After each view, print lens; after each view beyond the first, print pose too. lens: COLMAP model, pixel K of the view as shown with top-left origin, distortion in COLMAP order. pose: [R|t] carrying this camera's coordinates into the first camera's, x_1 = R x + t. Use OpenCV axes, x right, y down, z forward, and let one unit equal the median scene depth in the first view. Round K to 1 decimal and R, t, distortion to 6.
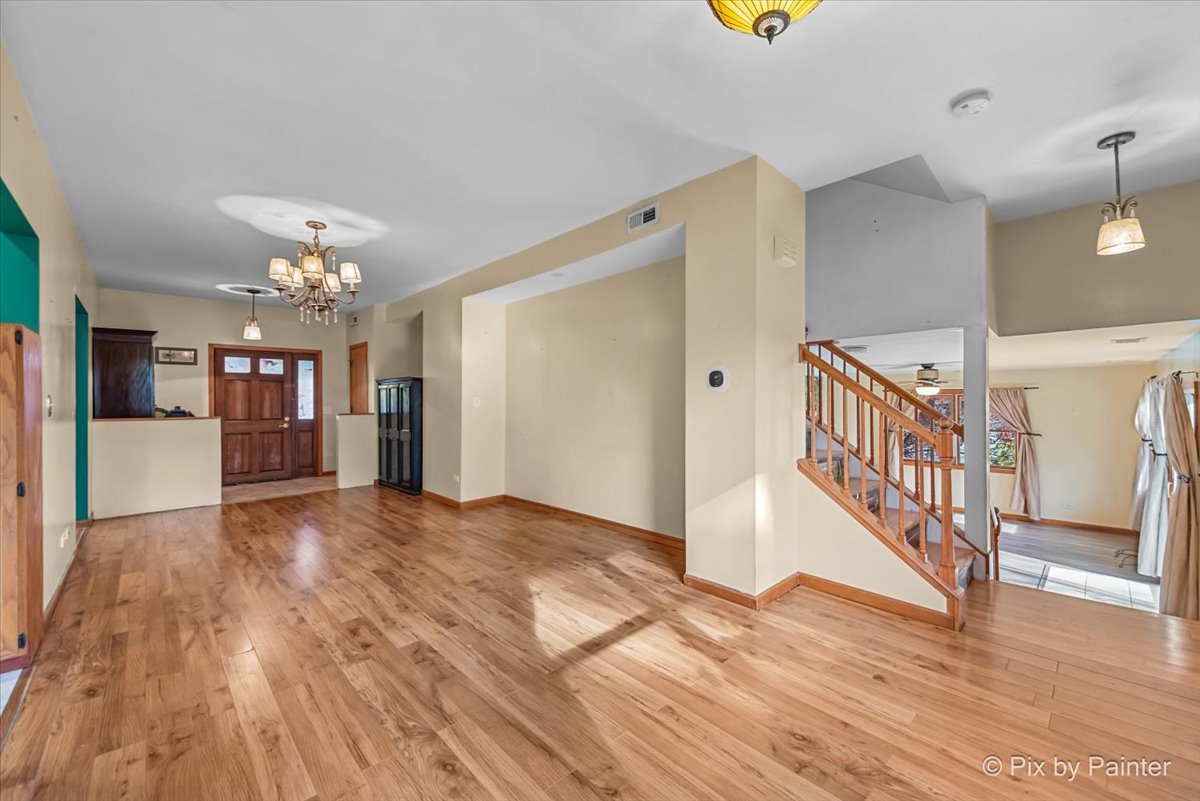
lens RADIAL K [[488.6, 0, 608.5], [0, 488.6, 401.2], [0, 0, 1]] dist [-0.001098, -0.000221]
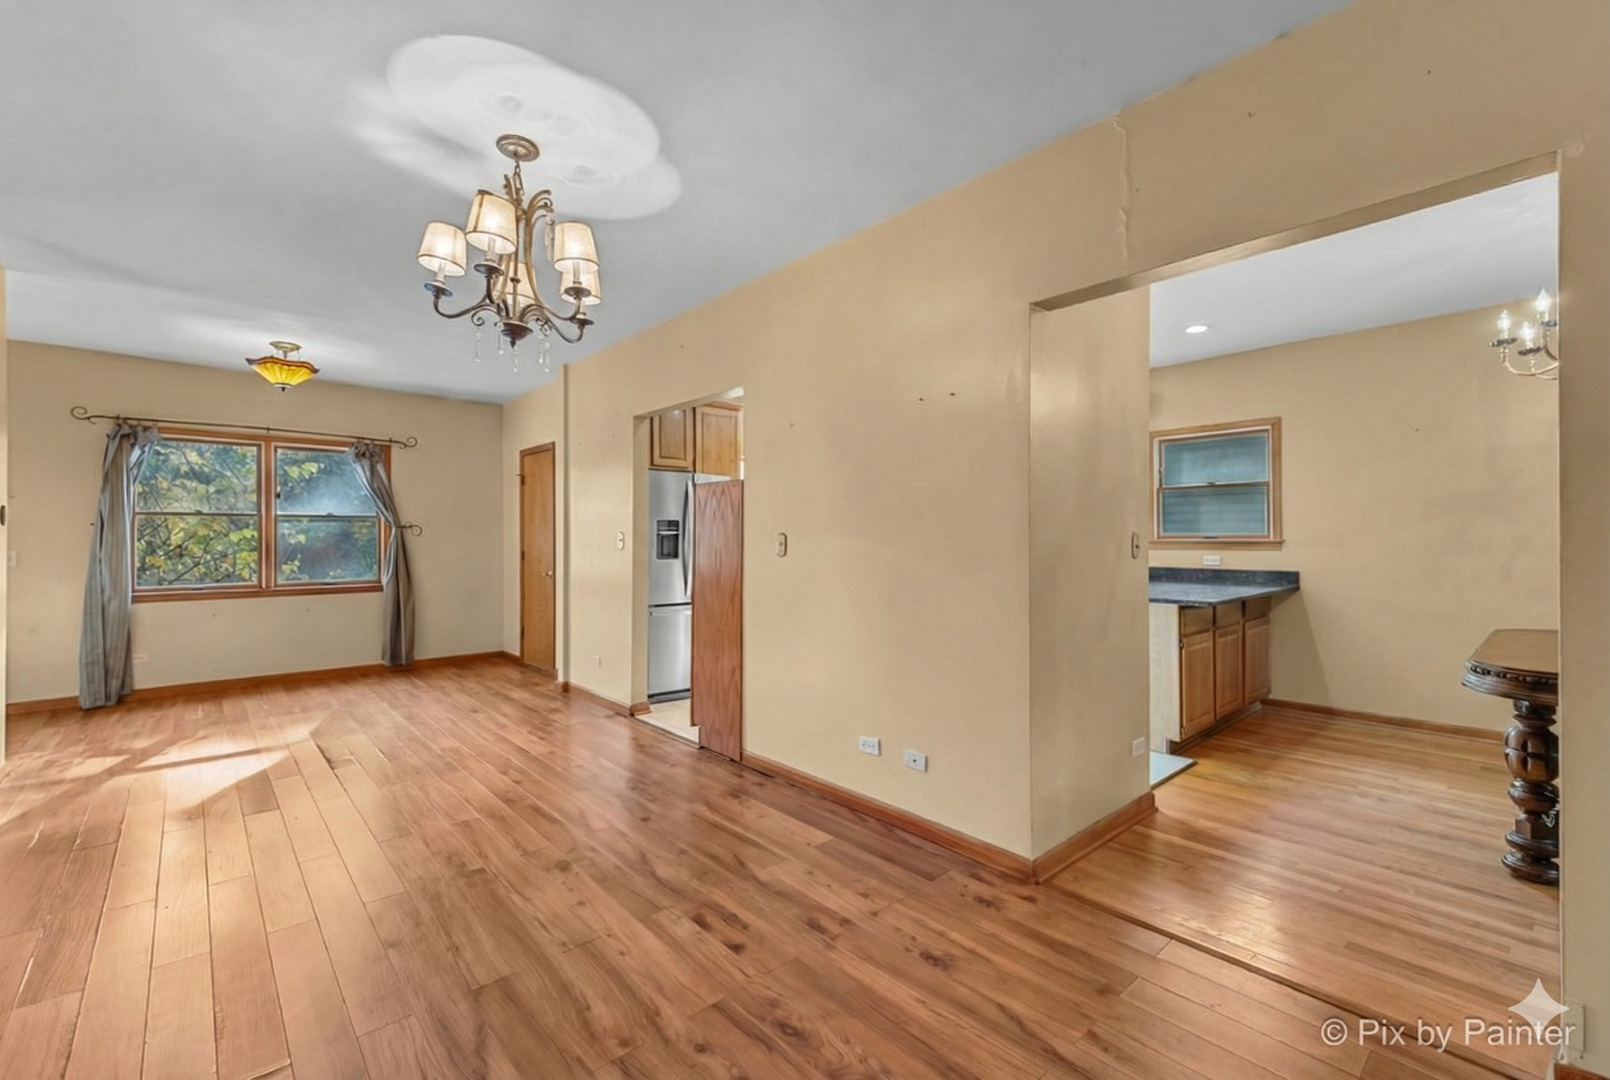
lens RADIAL K [[655.5, 0, 816.4], [0, 655.5, 540.9], [0, 0, 1]] dist [-0.001098, -0.000221]
pose [[-0.999980, 0.005016, 0.003928, -0.455537], [0.004995, 0.999974, -0.005178, 0.001673], [-0.003954, -0.005158, -0.999979, 0.832263]]
